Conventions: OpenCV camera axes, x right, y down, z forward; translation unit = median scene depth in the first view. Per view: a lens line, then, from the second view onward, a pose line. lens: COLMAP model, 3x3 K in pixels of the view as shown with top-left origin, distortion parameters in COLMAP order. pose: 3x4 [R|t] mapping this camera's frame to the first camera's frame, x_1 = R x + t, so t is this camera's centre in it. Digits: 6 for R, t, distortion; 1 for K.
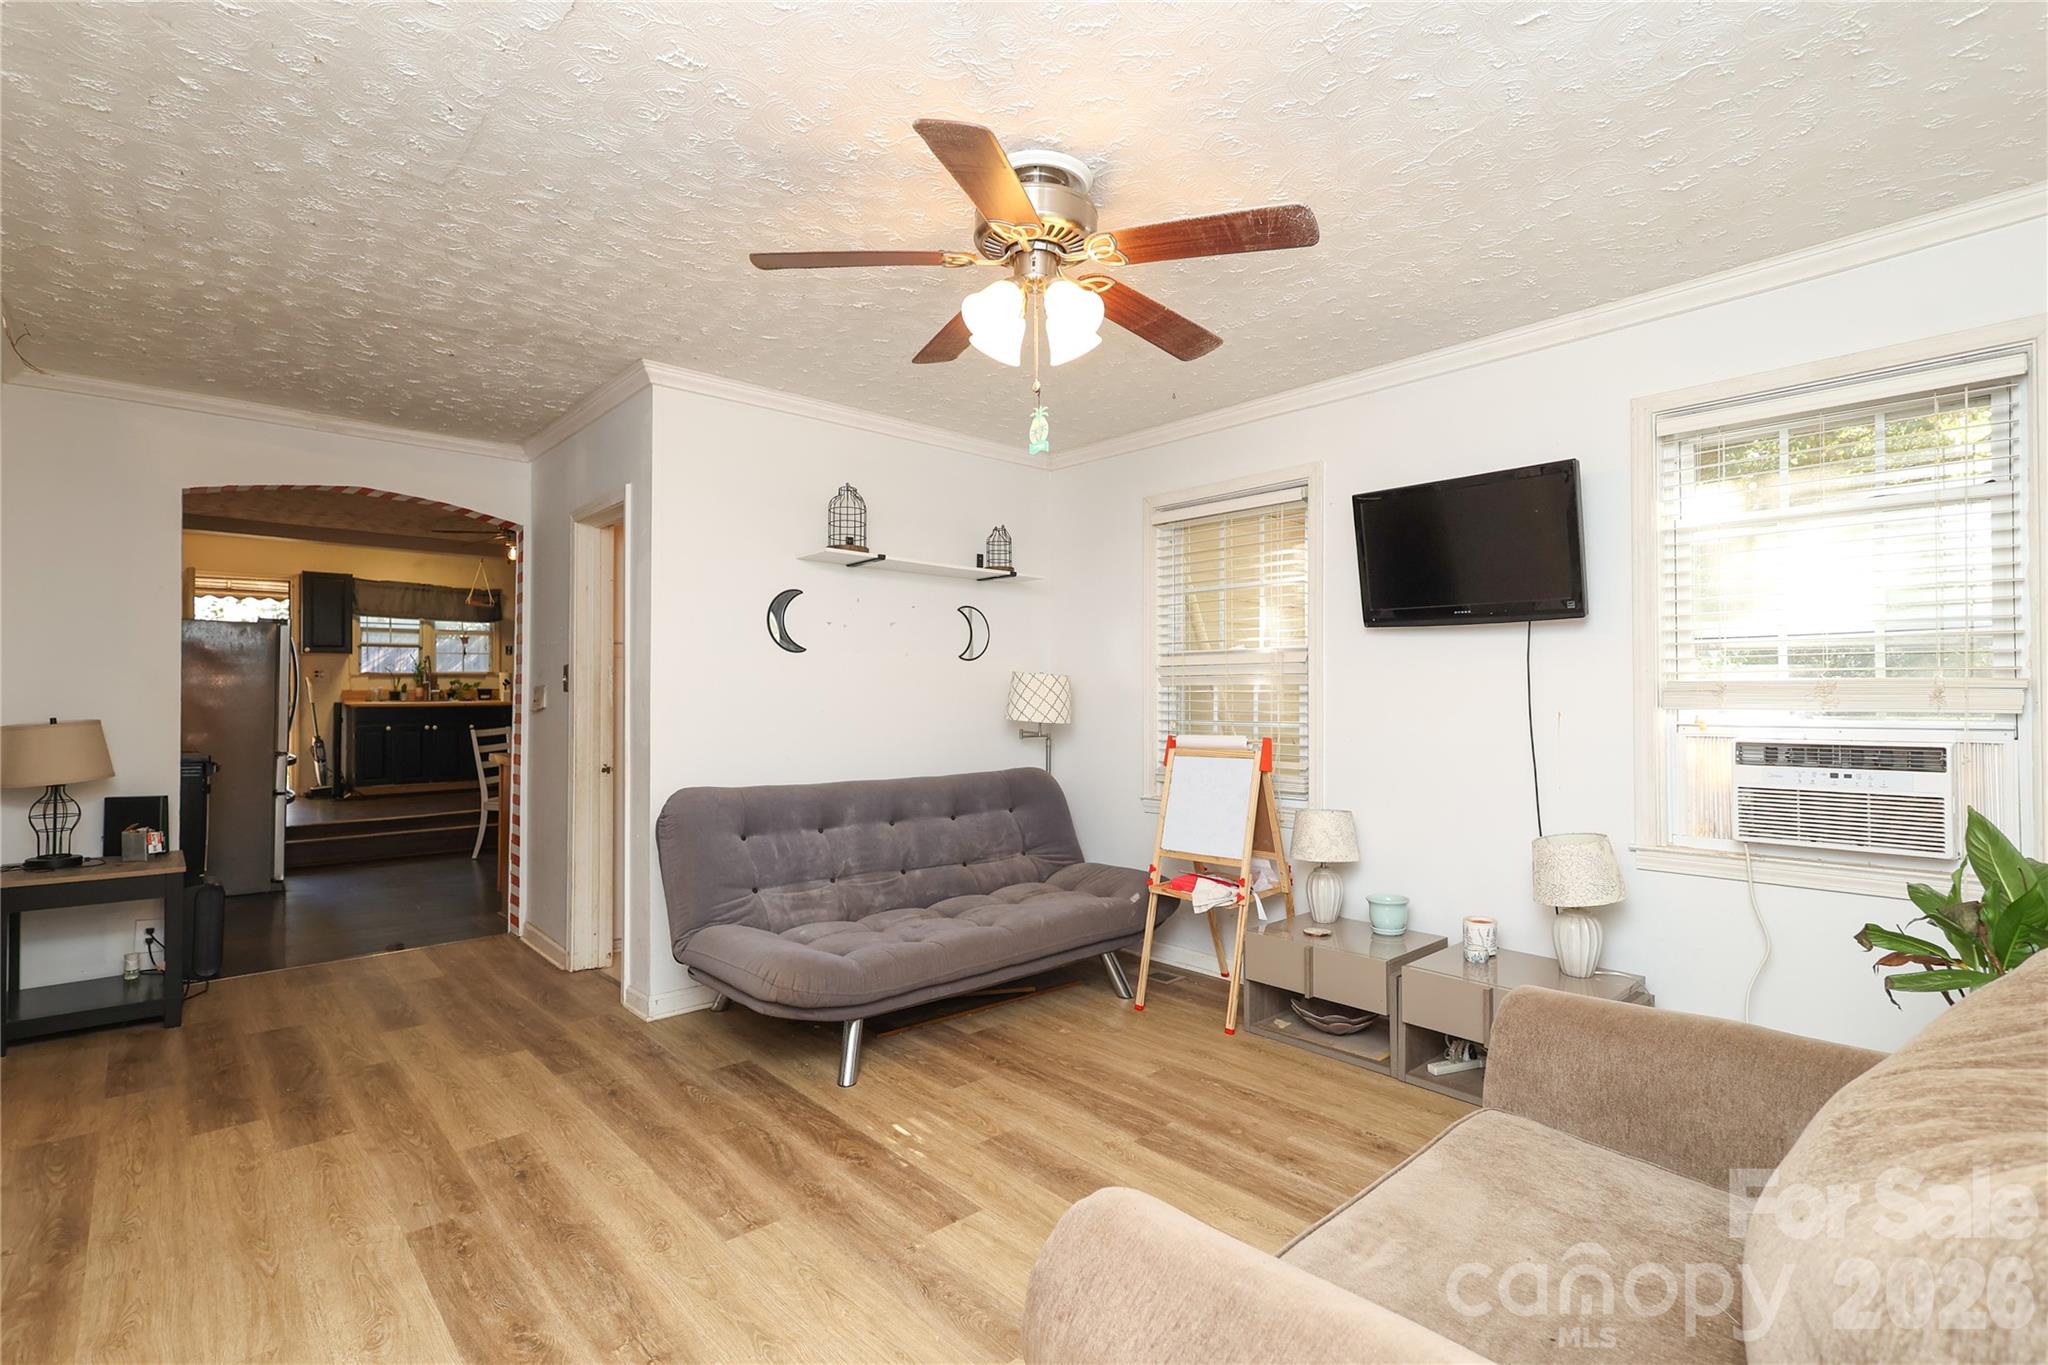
lens RADIAL K [[949.7, 0, 1060.1], [0, 949.7, 682.1], [0, 0, 1]] dist [0.003378, 0.000344]
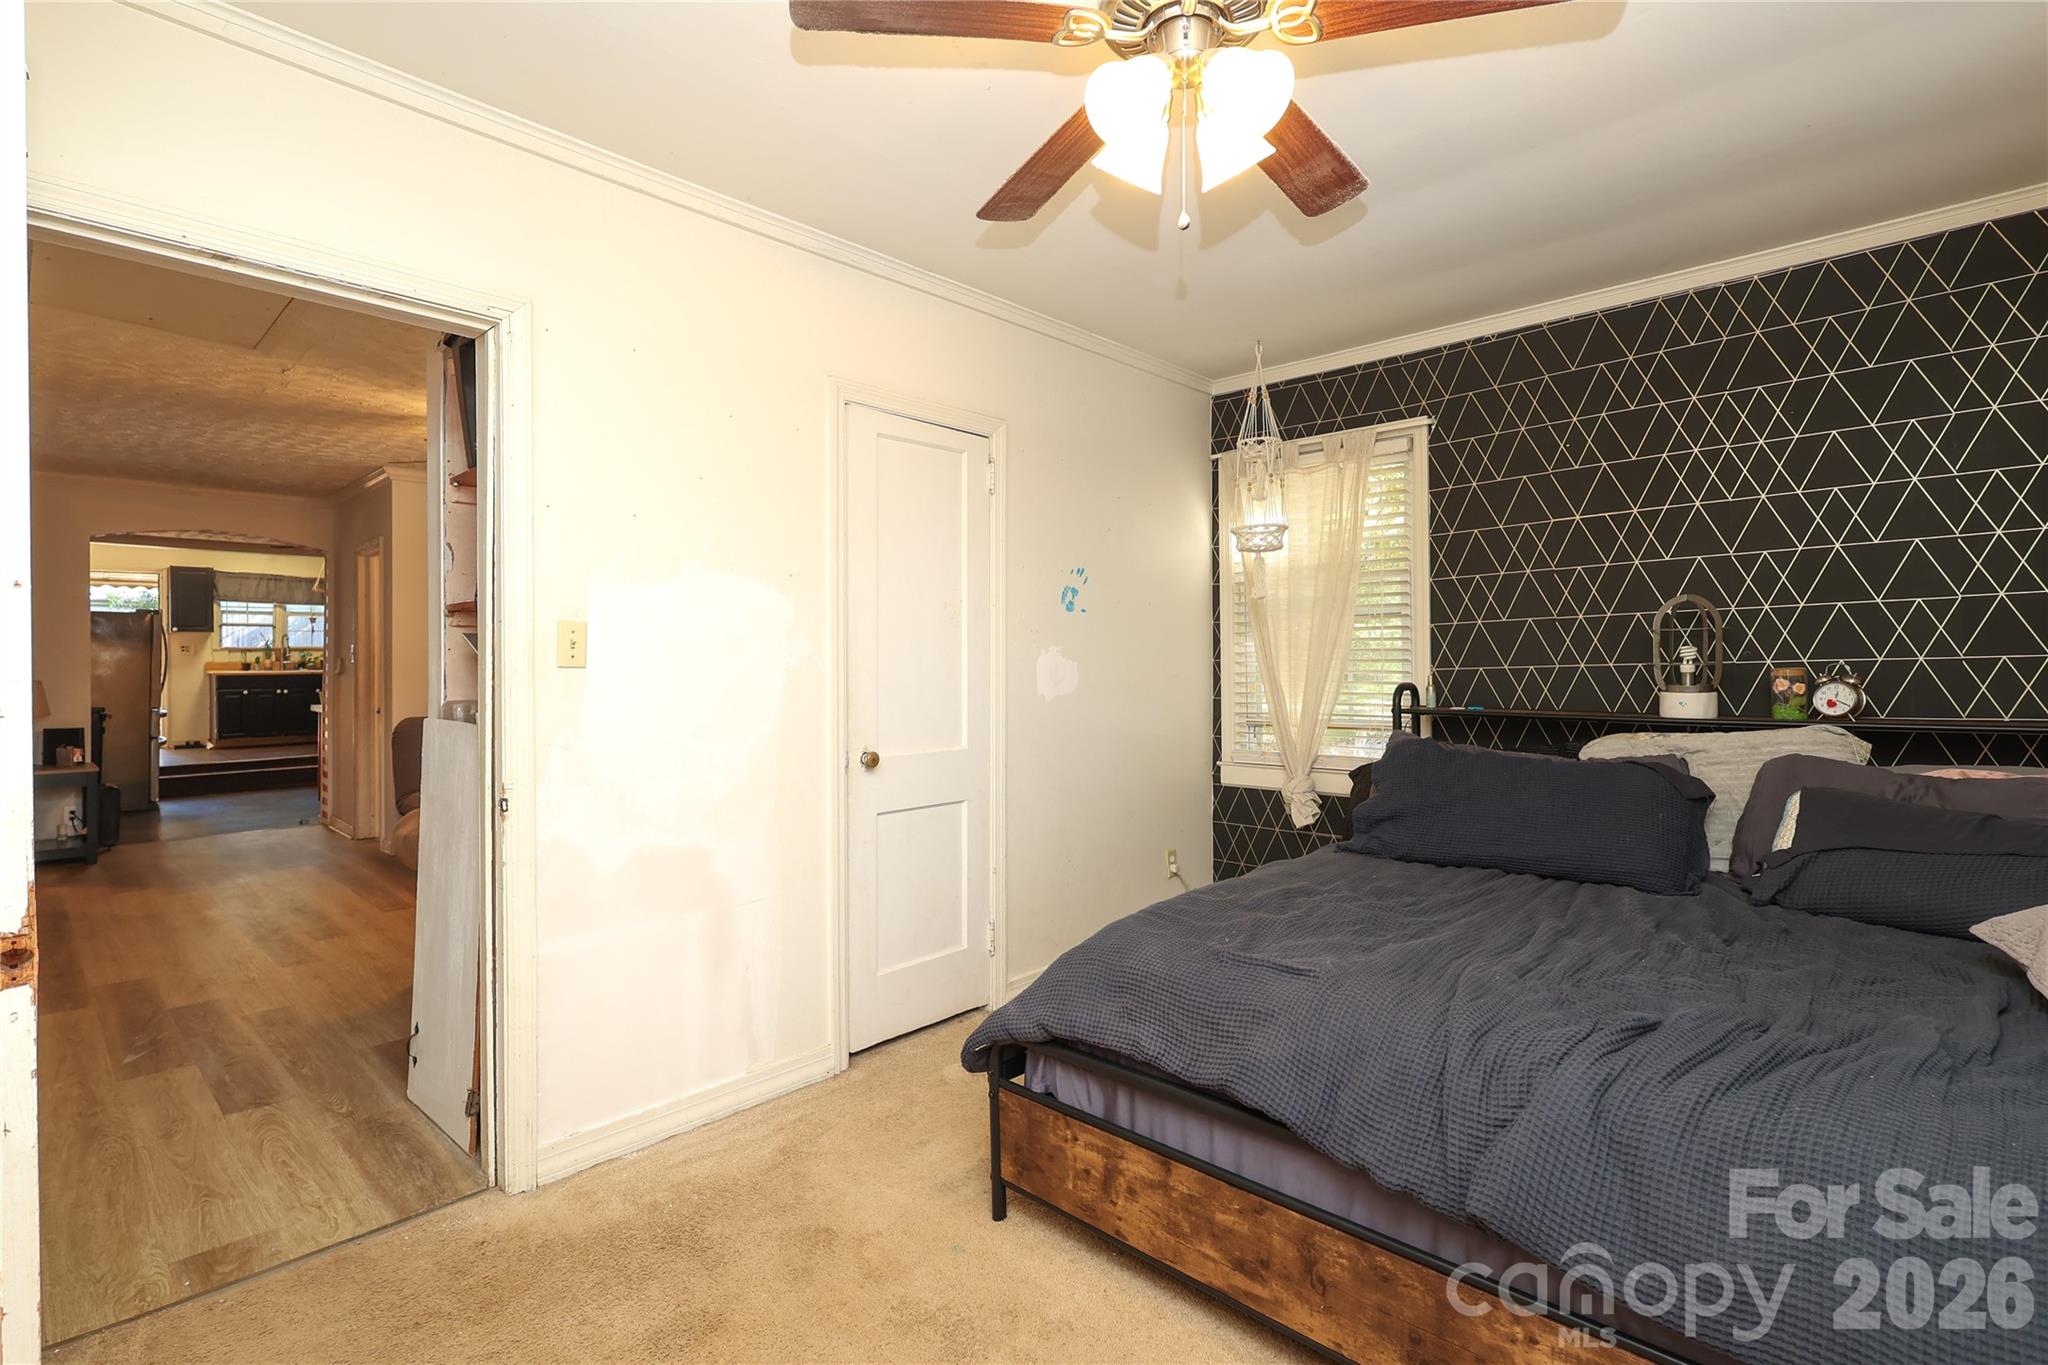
lens RADIAL K [[949.7, 0, 1049.5], [0, 949.7, 652.4], [0, 0, 1]] dist [0.003378, 0.000344]
pose [[0.997309, -0.004732, 0.073156, 0.592026], [0.004447, 0.999982, 0.004057, -0.009836], [-0.073174, -0.003721, 0.997312, -0.746925]]
